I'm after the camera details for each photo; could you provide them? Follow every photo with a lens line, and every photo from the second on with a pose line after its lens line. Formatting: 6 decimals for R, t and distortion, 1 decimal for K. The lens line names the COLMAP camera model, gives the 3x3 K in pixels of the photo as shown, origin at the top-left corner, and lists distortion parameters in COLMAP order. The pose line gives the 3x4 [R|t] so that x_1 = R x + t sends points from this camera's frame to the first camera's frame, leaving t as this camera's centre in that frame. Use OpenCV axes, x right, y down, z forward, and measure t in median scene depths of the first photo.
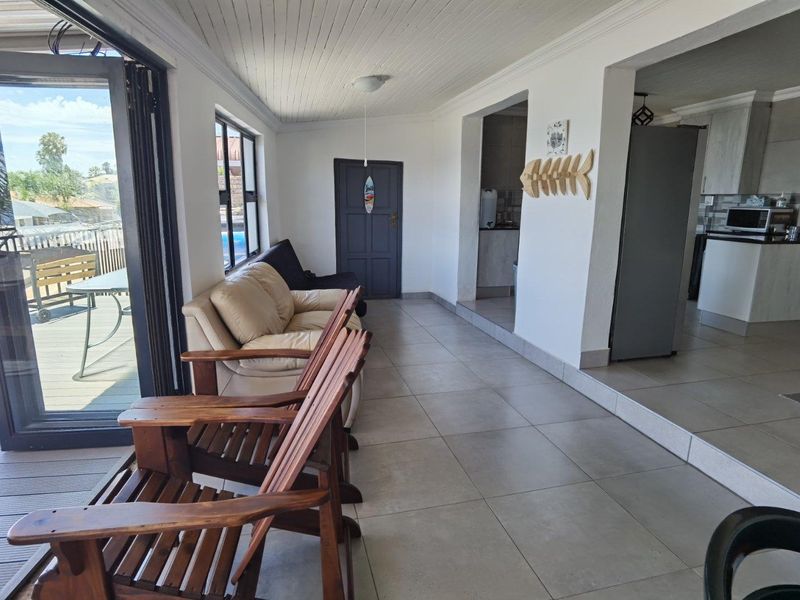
lens RADIAL K [[462.2, 0, 395.8], [0, 462.2, 294.4], [0, 0, 1]] dist [-0.001092, -0.000410]
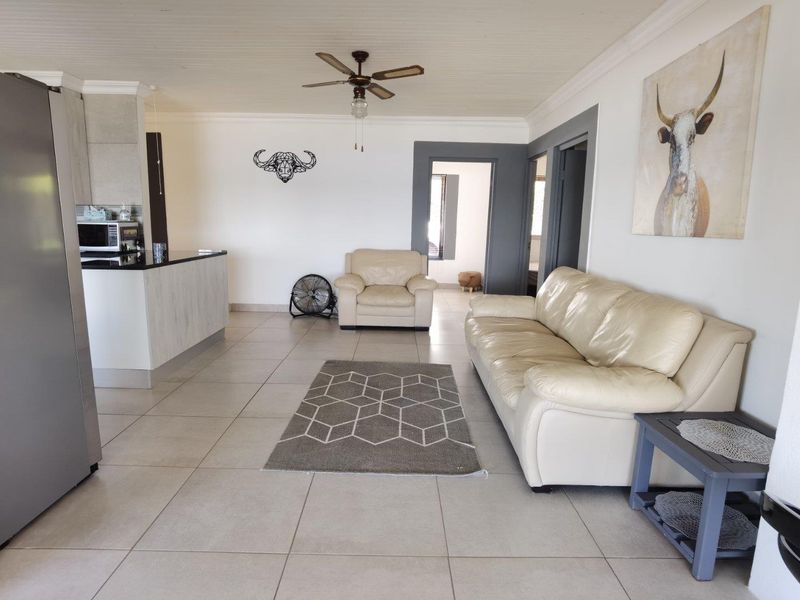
lens RADIAL K [[462.2, 0, 395.8], [0, 462.2, 294.4], [0, 0, 1]] dist [-0.001092, -0.000410]
pose [[0.251178, -0.164087, 0.953931, 0.111935], [0.181538, 0.976024, 0.120087, -0.064436], [-0.950765, 0.143012, 0.274944, 0.293881]]
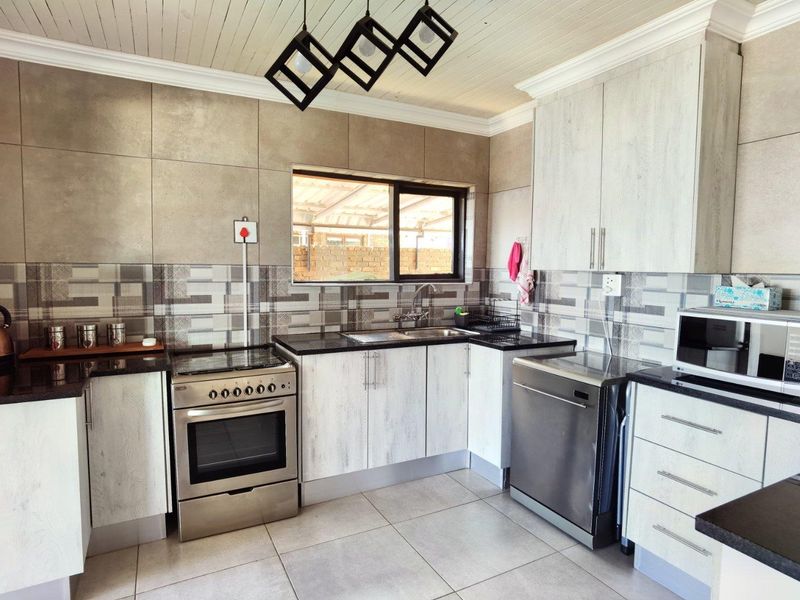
lens RADIAL K [[452.5, 0, 400.0], [0, 452.5, 300.0], [0, 0, 1]] dist [0.002214, -0.027764]
pose [[0.972926, -0.018201, 0.230398, 0.443106], [0.047323, 0.991461, -0.121511, -0.168721], [-0.226219, 0.129124, 0.965480, 0.731208]]
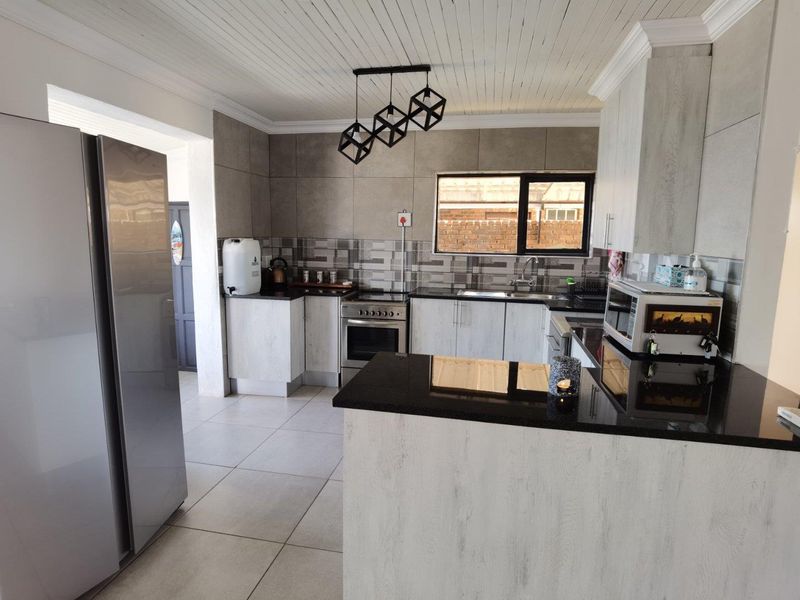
lens RADIAL K [[452.5, 0, 400.0], [0, 452.5, 300.0], [0, 0, 1]] dist [0.002214, -0.027764]
pose [[0.901857, 0.066091, -0.426950, 0.749541], [-0.092407, 0.994869, -0.041191, -0.137505], [0.422037, 0.076602, 0.903337, 0.527003]]
